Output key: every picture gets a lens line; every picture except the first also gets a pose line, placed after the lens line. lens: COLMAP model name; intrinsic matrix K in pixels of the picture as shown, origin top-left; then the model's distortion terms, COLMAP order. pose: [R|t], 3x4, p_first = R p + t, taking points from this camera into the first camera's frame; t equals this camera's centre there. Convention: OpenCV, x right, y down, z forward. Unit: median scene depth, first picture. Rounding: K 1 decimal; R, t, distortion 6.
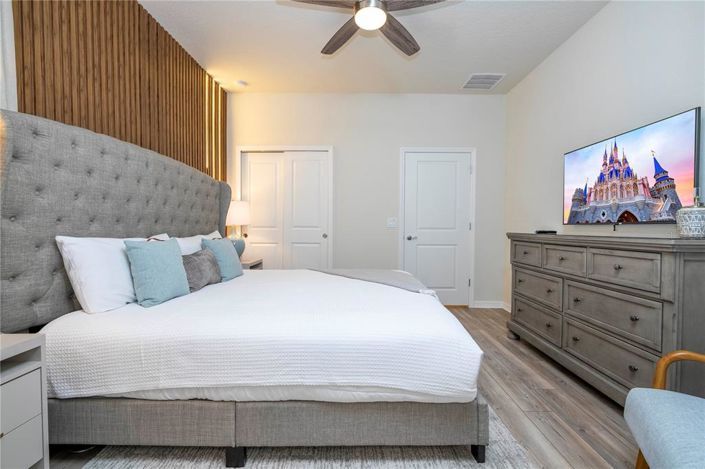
lens RADIAL K [[317.1, 0, 353.4], [0, 317.1, 235.2], [0, 0, 1]] dist [-0.003567, -0.000525]
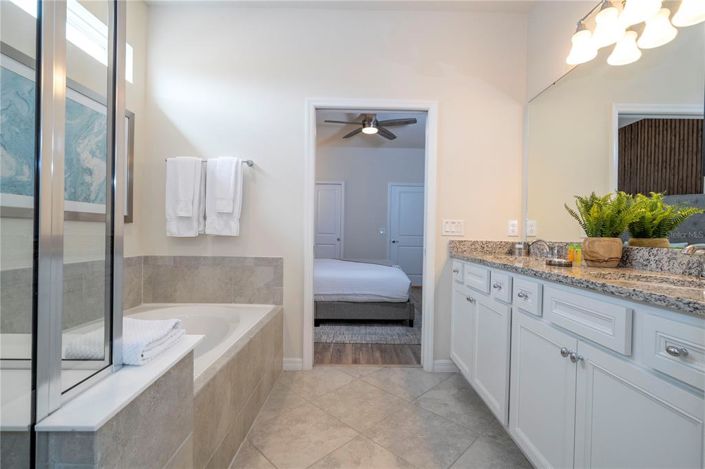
lens RADIAL K [[317.1, 0, 353.3], [0, 317.1, 234.9], [0, 0, 1]] dist [-0.003567, -0.000525]
pose [[0.999830, 0.014209, 0.011736, -0.056125], [-0.013958, 0.999677, -0.021240, 0.016647], [-0.012034, 0.021072, 0.999706, -0.813078]]
